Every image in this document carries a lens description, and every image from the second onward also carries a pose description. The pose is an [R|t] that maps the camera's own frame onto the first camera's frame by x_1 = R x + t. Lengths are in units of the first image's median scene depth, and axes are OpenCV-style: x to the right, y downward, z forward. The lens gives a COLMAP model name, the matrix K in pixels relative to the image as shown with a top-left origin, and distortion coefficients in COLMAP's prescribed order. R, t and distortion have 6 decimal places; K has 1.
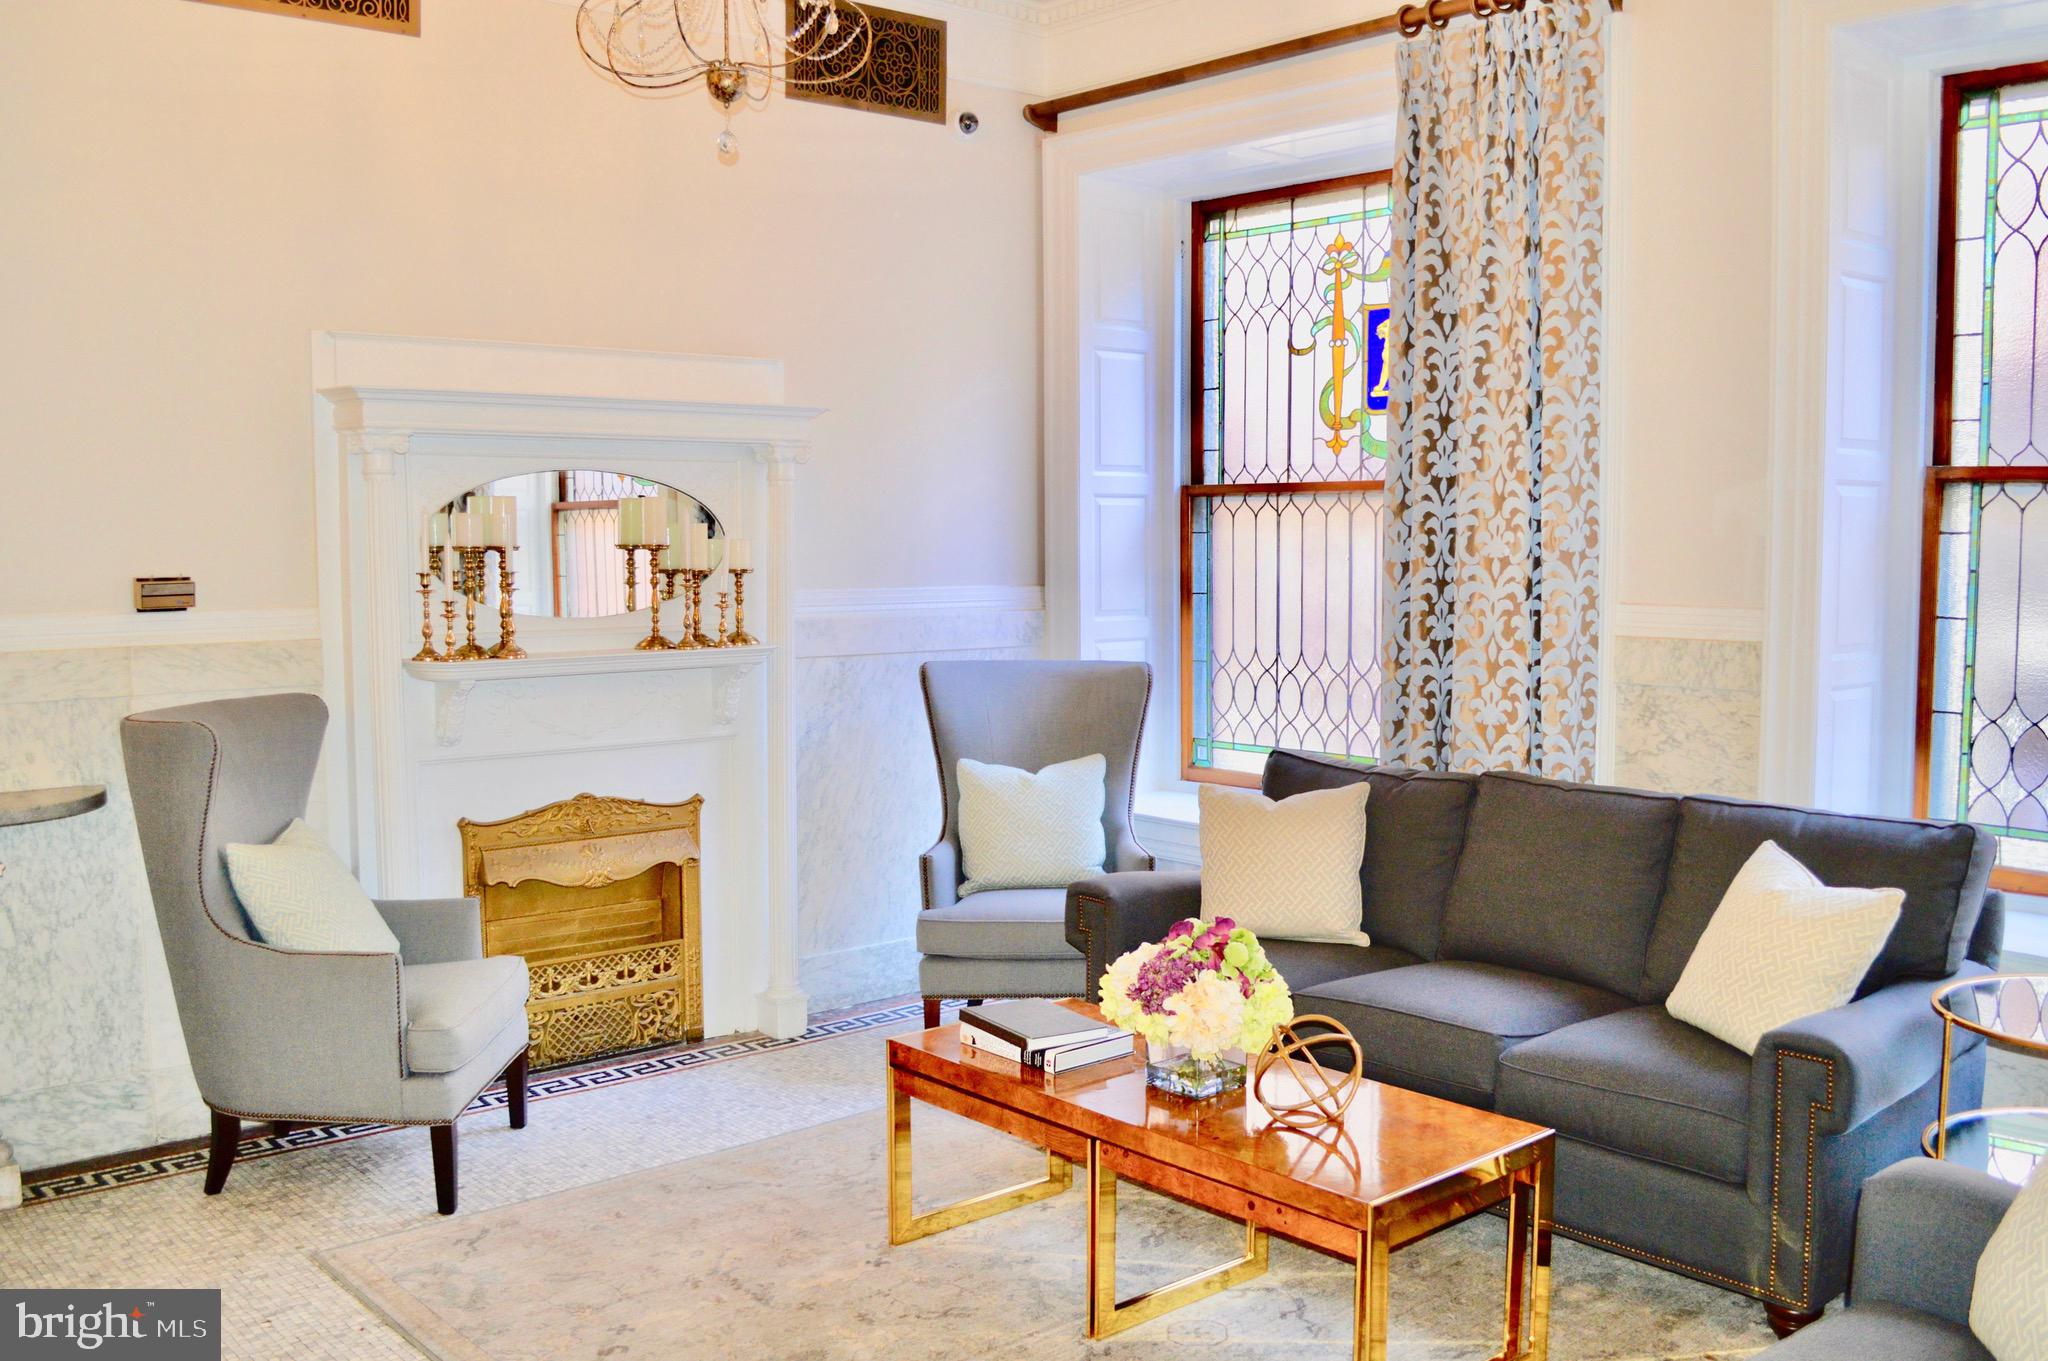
lens RADIAL K [[1878.4, 0, 1025.7], [0, 1878.4, 681.6], [0, 0, 1]] dist [-0.076255, 0.000000]
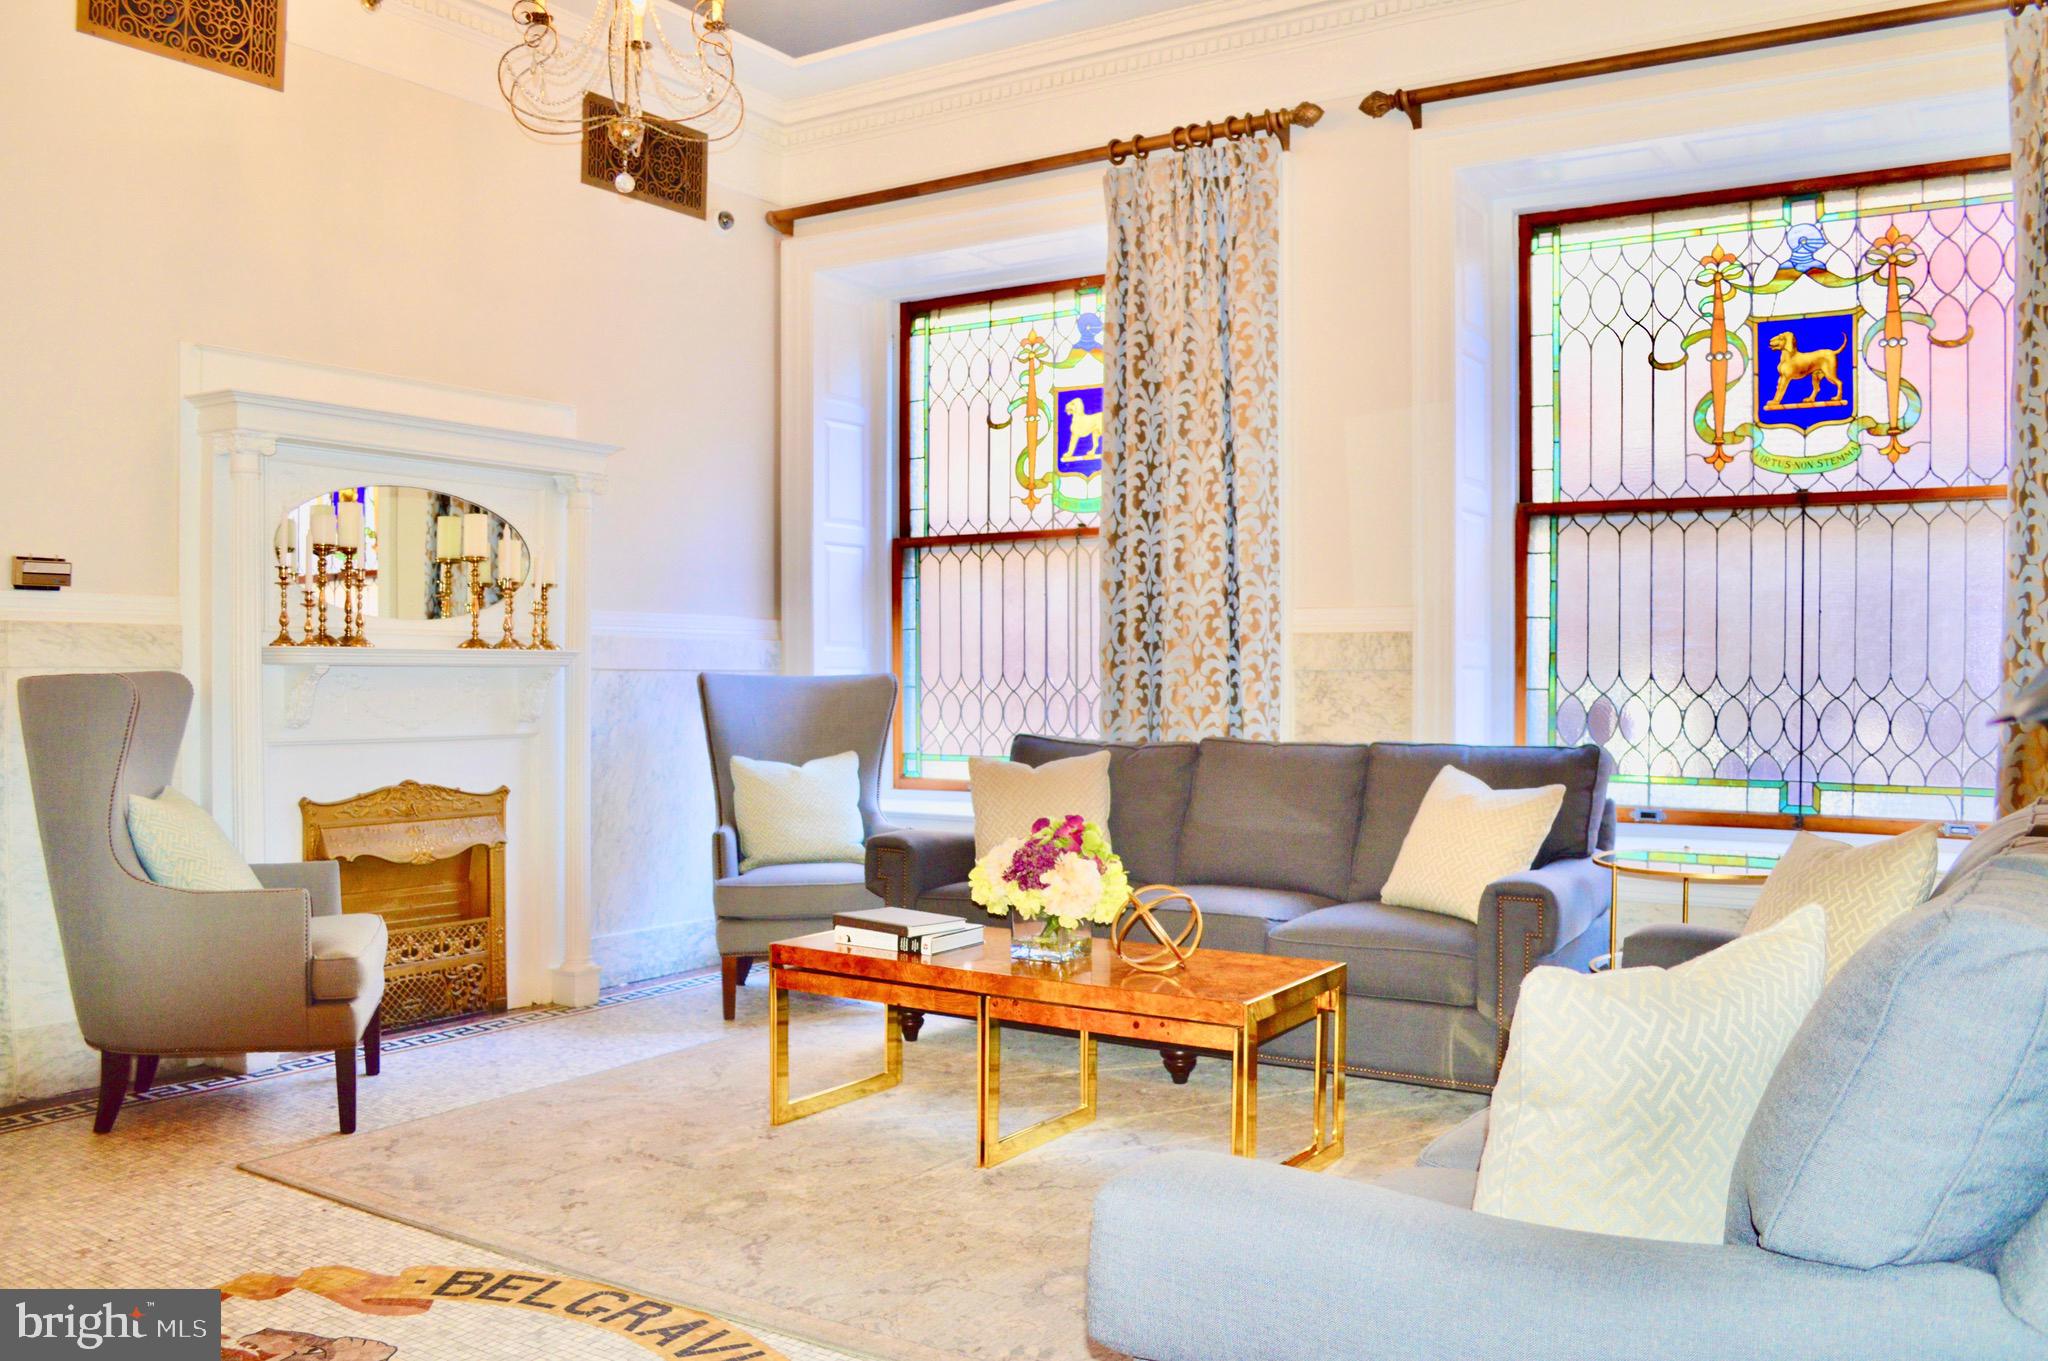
lens RADIAL K [[1684.6, 0, 1030.1], [0, 1684.6, 682.7], [0, 0, 1]] dist [-0.089561, 0.013447]
pose [[0.962387, 0.002595, 0.271670, -0.164687], [0.018068, 0.997129, -0.073530, 0.088931], [-0.271081, 0.075673, 0.959577, -0.043893]]
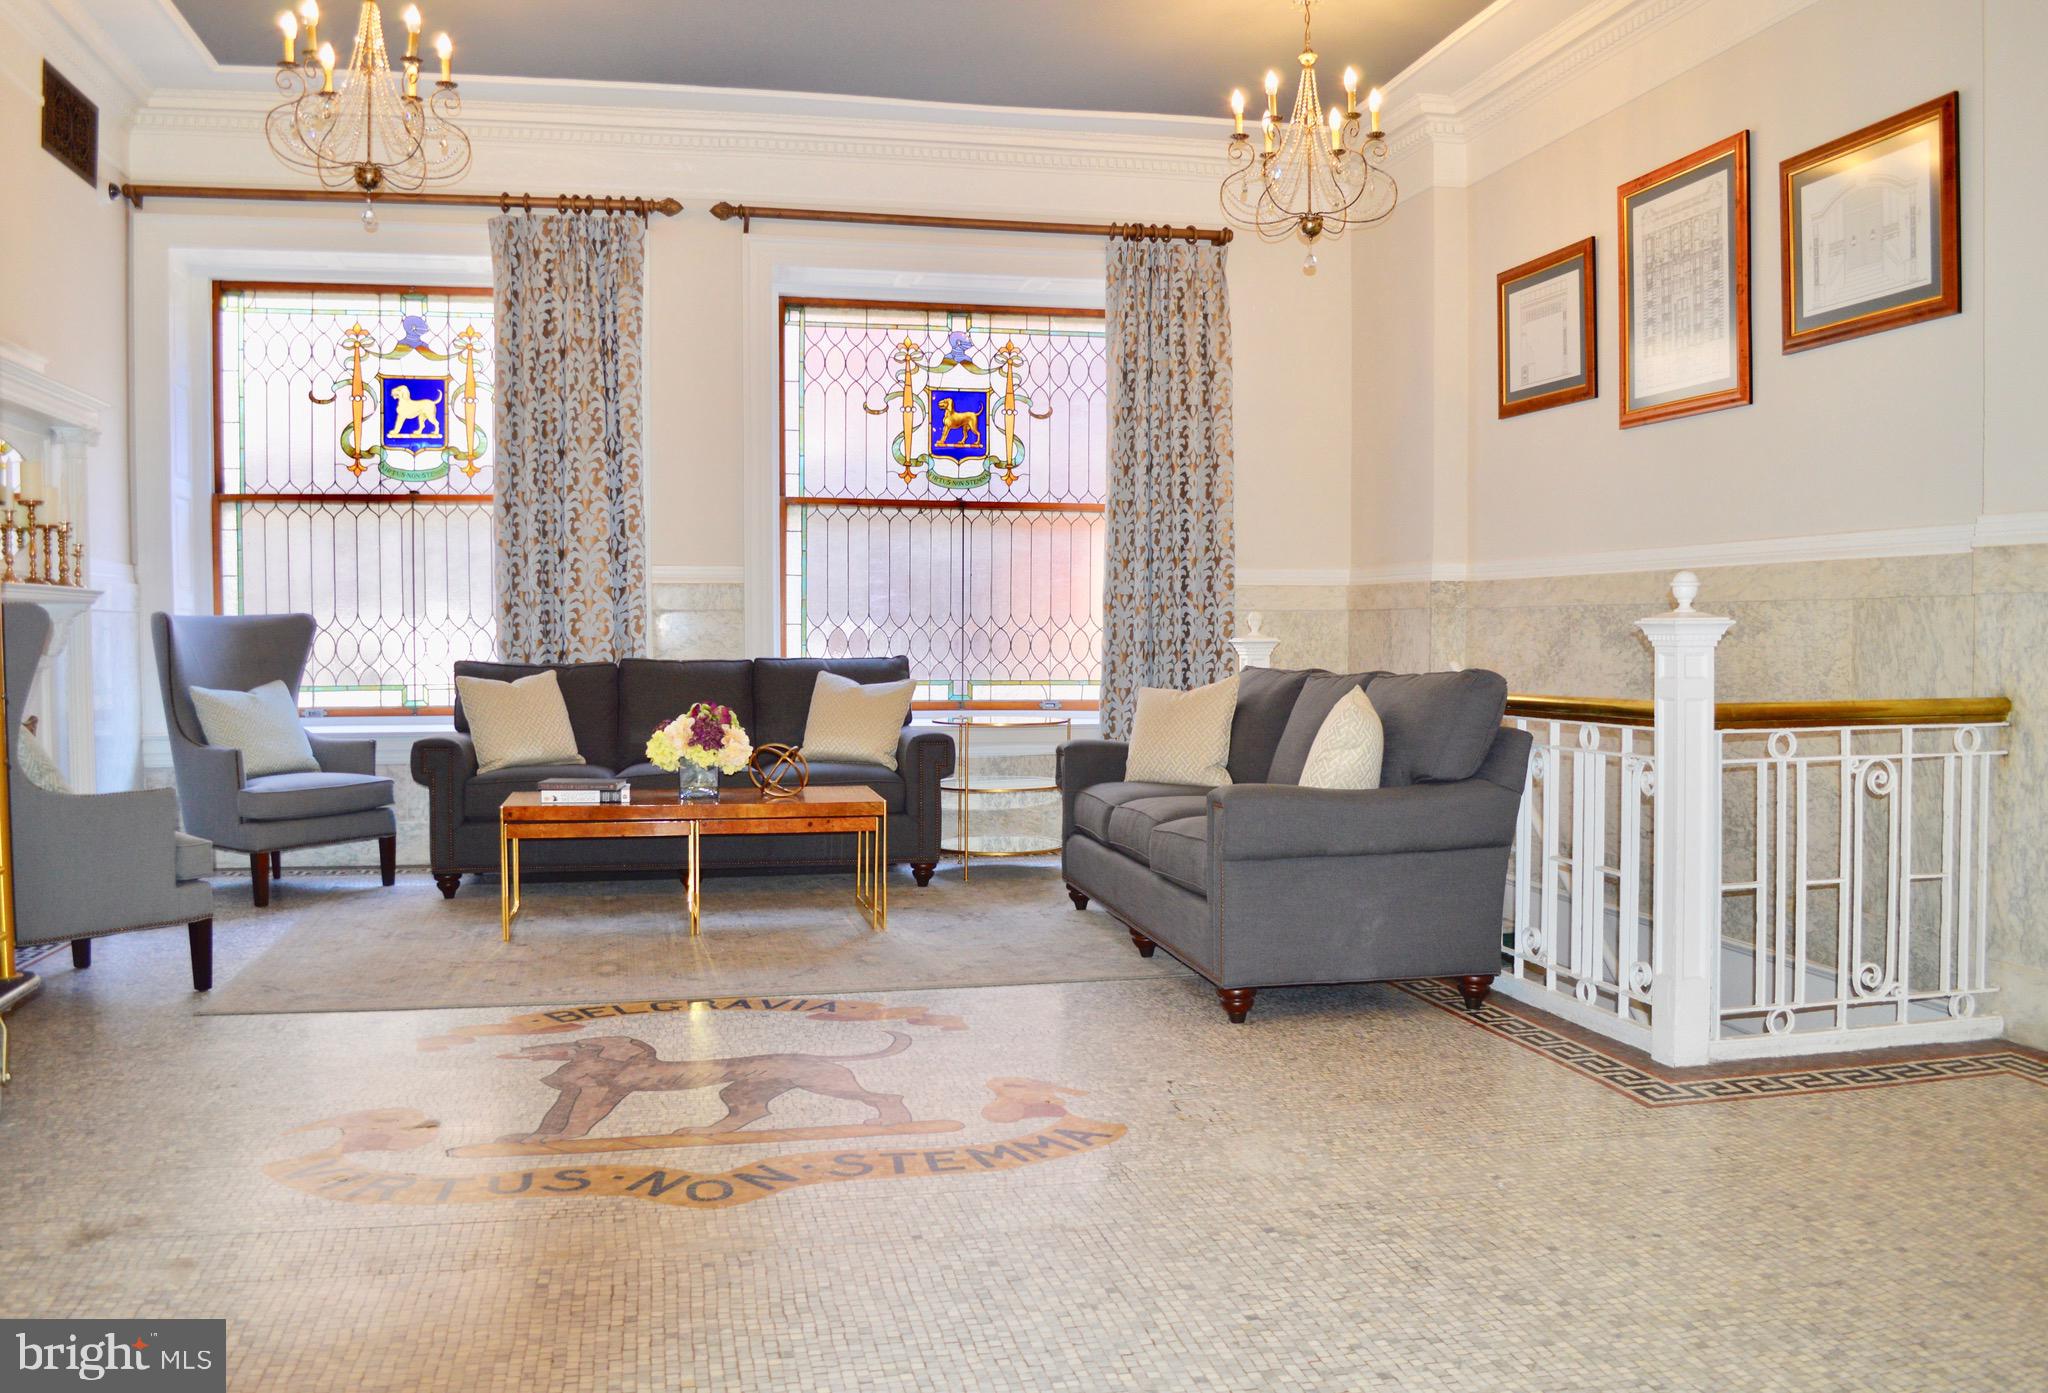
lens RADIAL K [[1647.0, 0, 1020.4], [0, 1647.0, 689.9], [0, 0, 1]] dist [-0.087903, -0.000888]
pose [[0.489089, -0.028931, 0.871754, -0.848923], [0.071125, 0.997444, -0.006802, 0.109054], [-0.869329, 0.065331, 0.489896, -0.043162]]
